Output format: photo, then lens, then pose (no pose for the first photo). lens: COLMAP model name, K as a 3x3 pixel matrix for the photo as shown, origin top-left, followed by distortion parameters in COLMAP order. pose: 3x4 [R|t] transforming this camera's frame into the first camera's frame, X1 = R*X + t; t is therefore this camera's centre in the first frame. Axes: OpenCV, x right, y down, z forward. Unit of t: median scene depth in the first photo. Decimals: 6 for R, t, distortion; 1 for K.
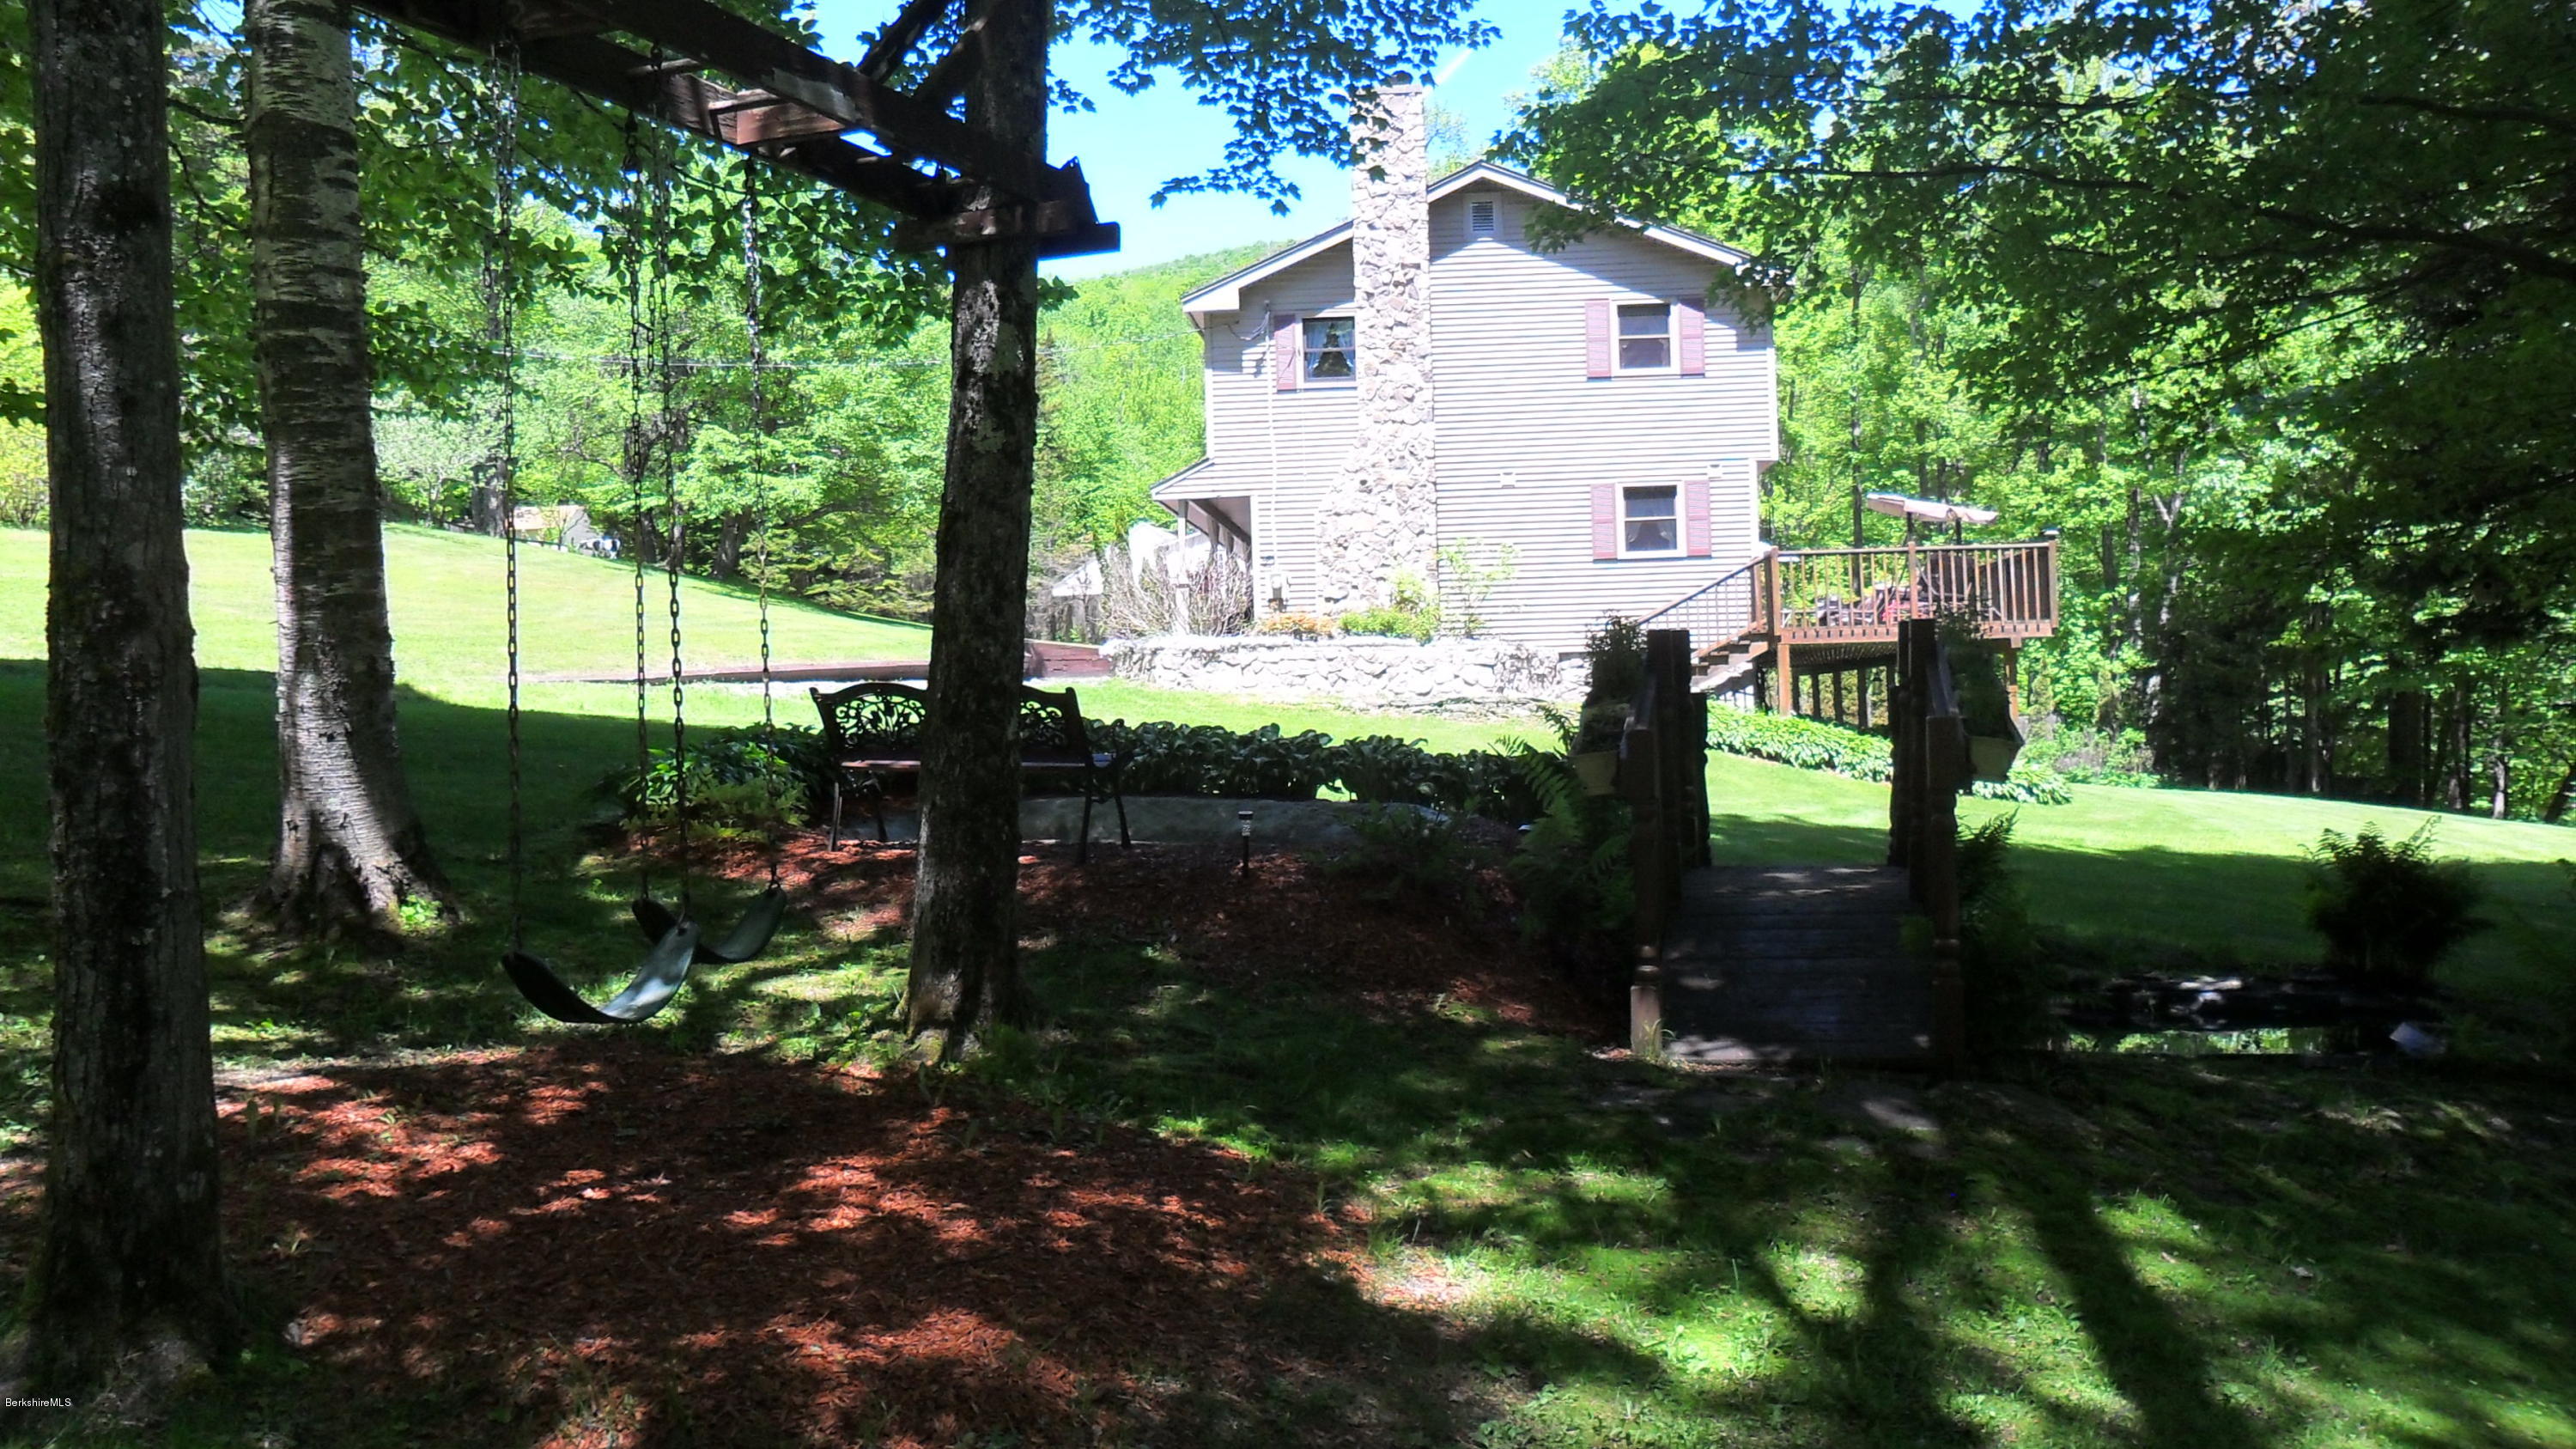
lens RADIAL K [[2056.5, 0, 1288.0], [0, 2056.5, 724.5], [0, 0, 1]] dist [-0.033176, 0.007247]
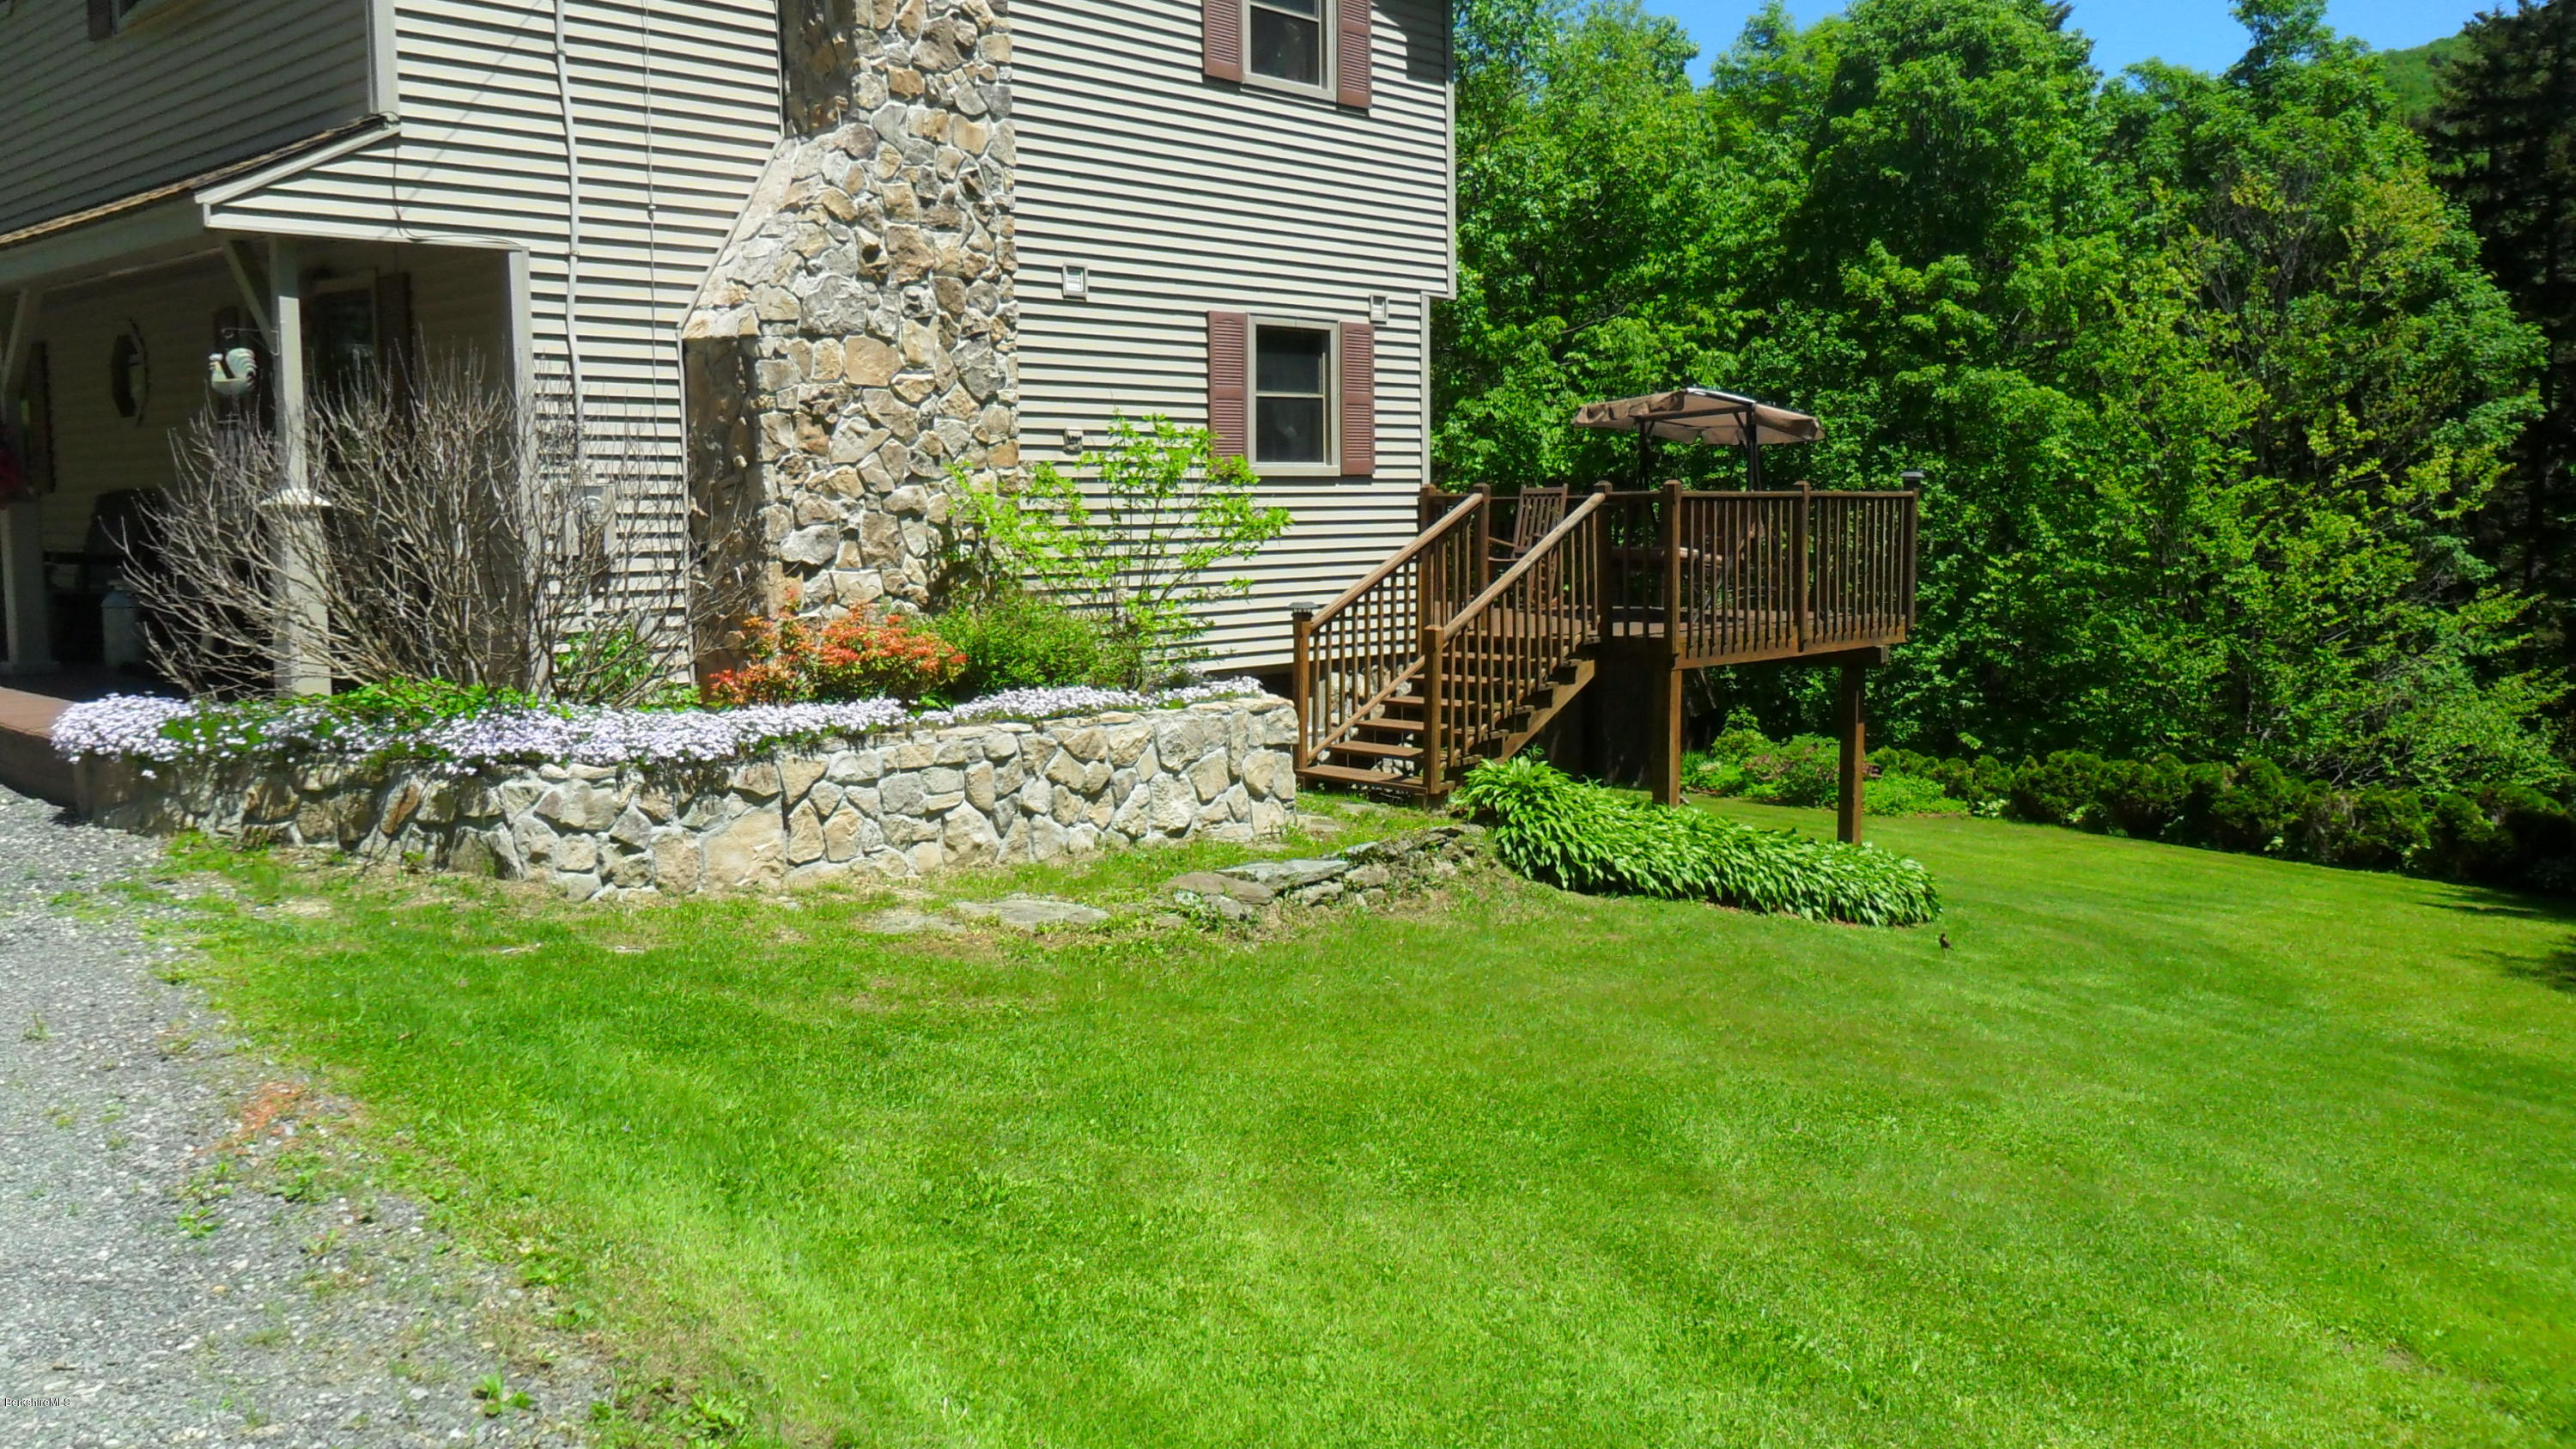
lens RADIAL K [[2056.5, 0, 1288.0], [0, 2056.5, 724.5], [0, 0, 1]] dist [-0.033176, 0.007247]
pose [[0.612691, -0.063905, 0.787735, -0.213101], [-0.004772, 0.996408, 0.084545, -0.063821], [-0.790308, -0.055560, 0.610185, 0.701321]]
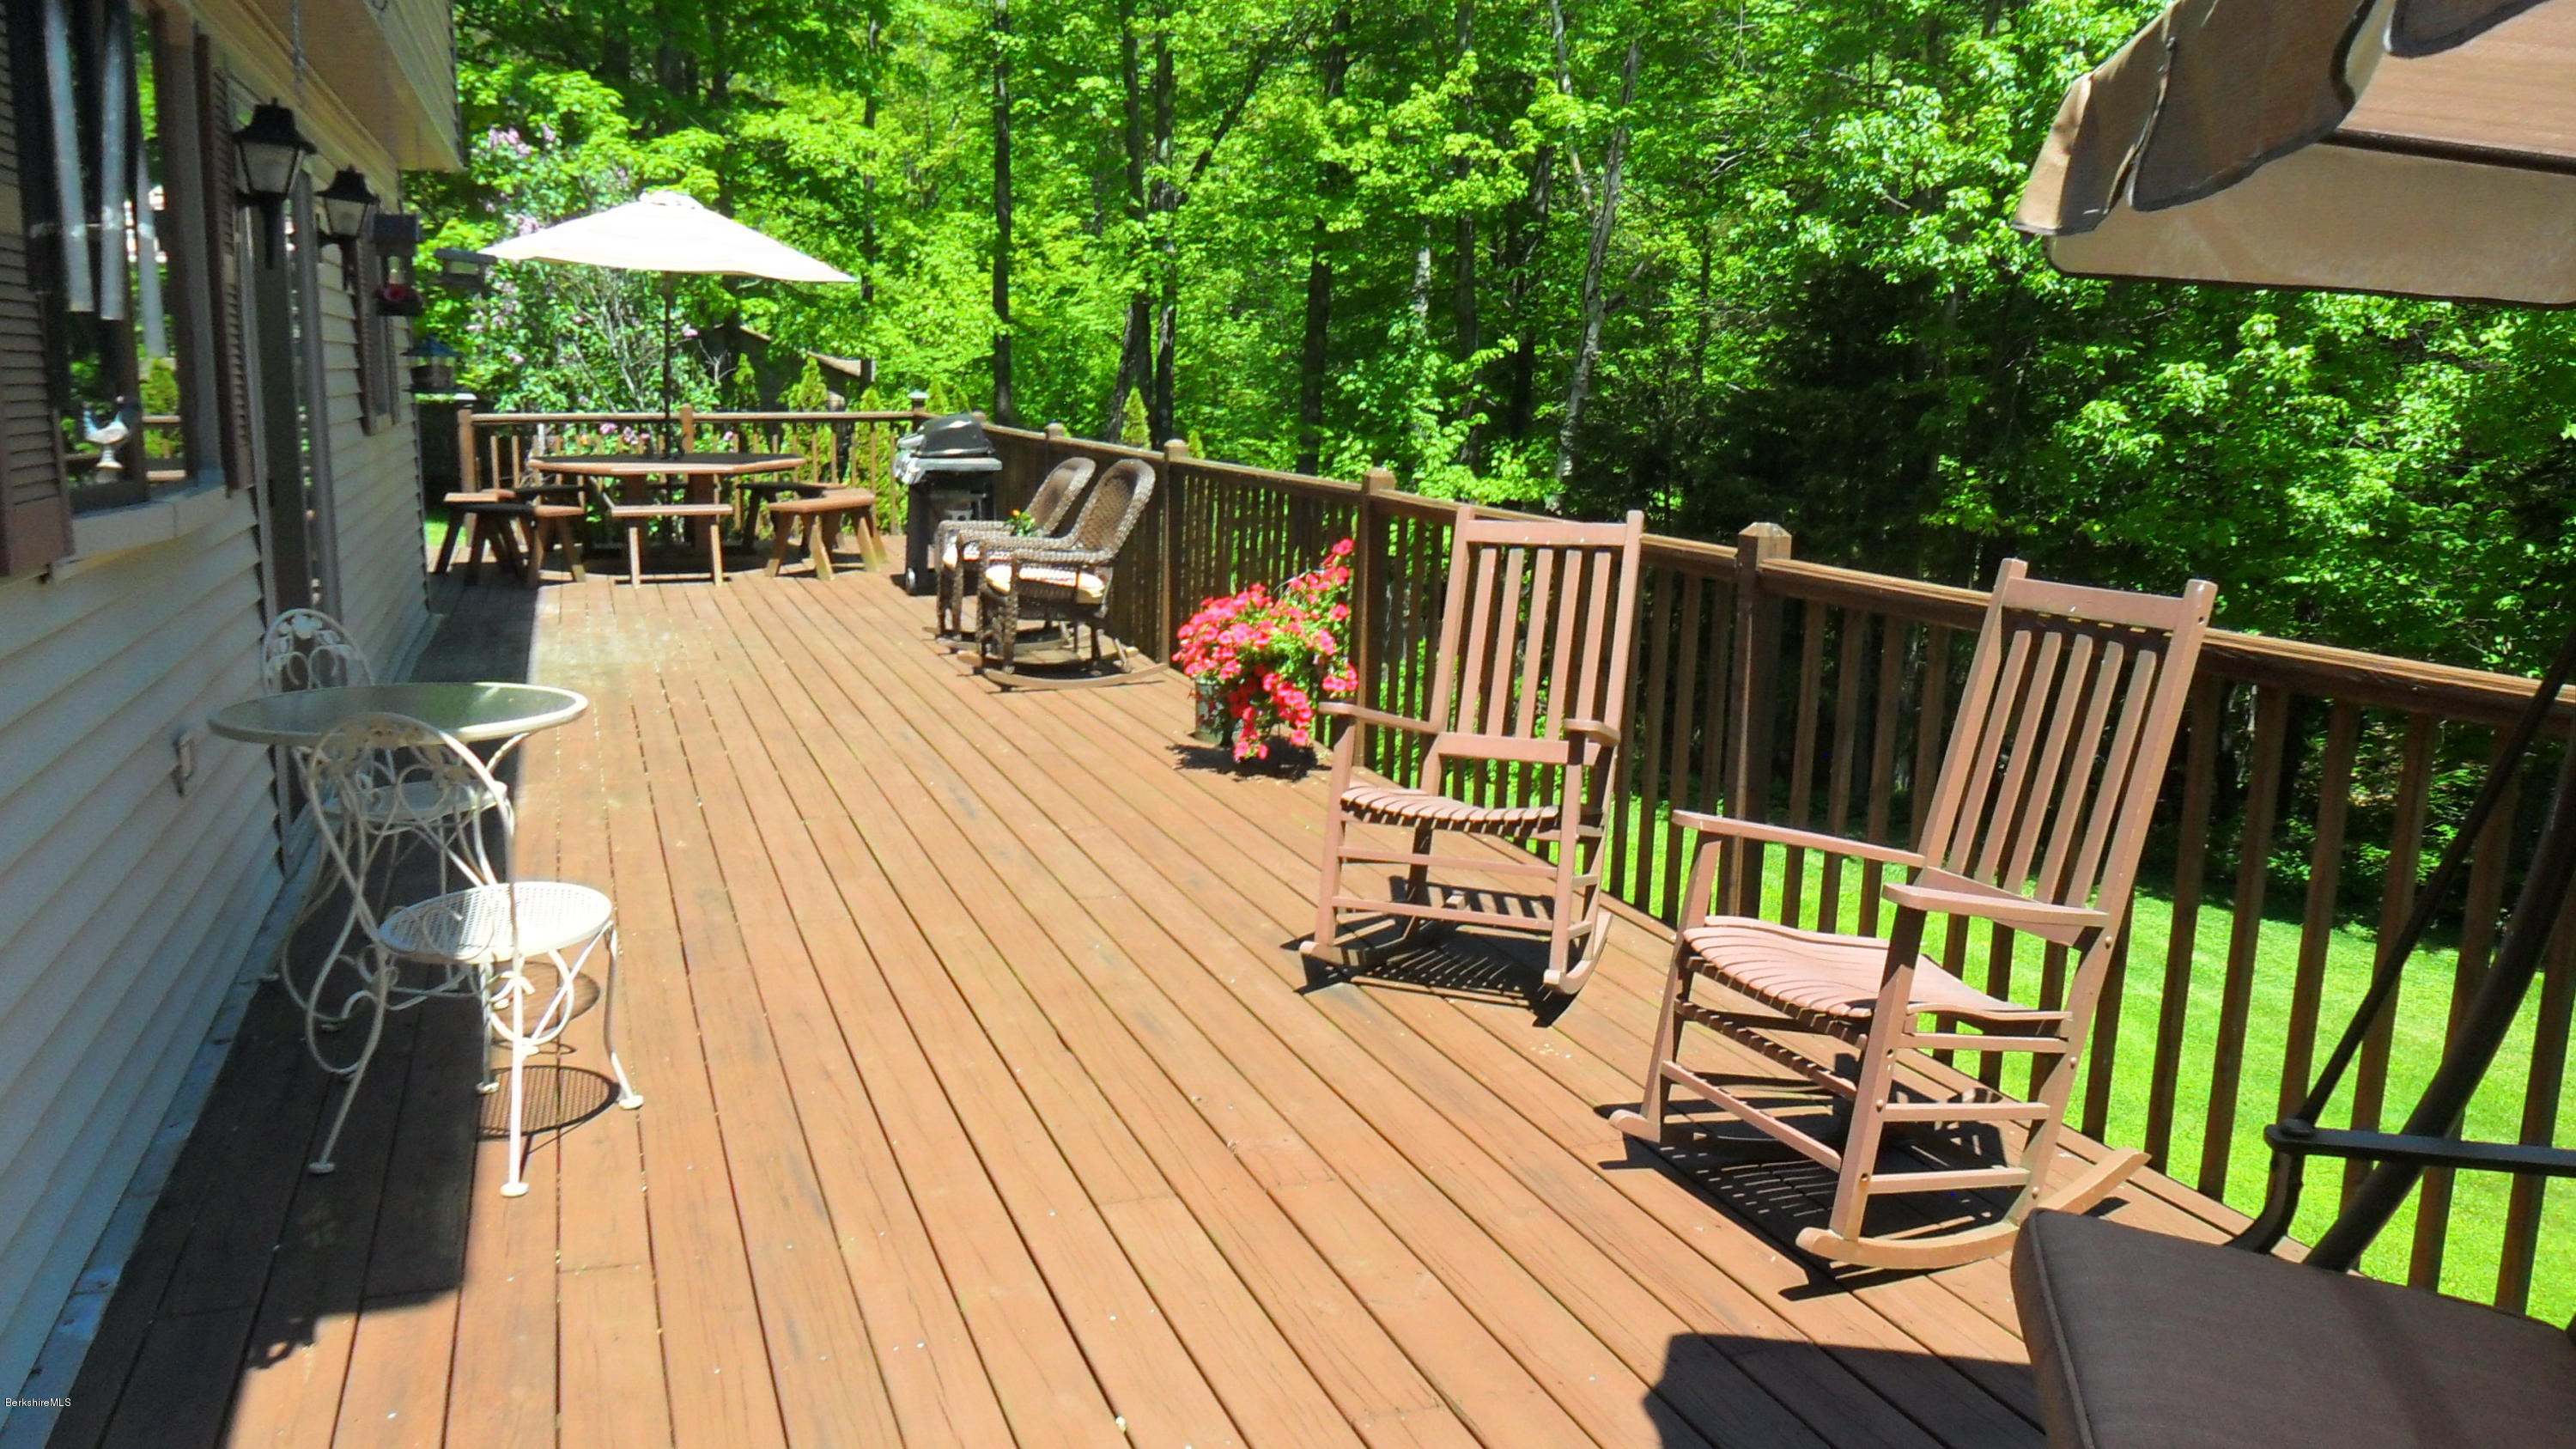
lens RADIAL K [[2056.5, 0, 1288.0], [0, 2056.5, 724.5], [0, 0, 1]] dist [-0.033176, 0.007247]
pose [[0.913957, -0.042231, 0.403607, 0.250025], [-0.026870, 0.986090, 0.164026, -0.095174], [-0.404920, -0.160758, 0.900109, 0.941677]]
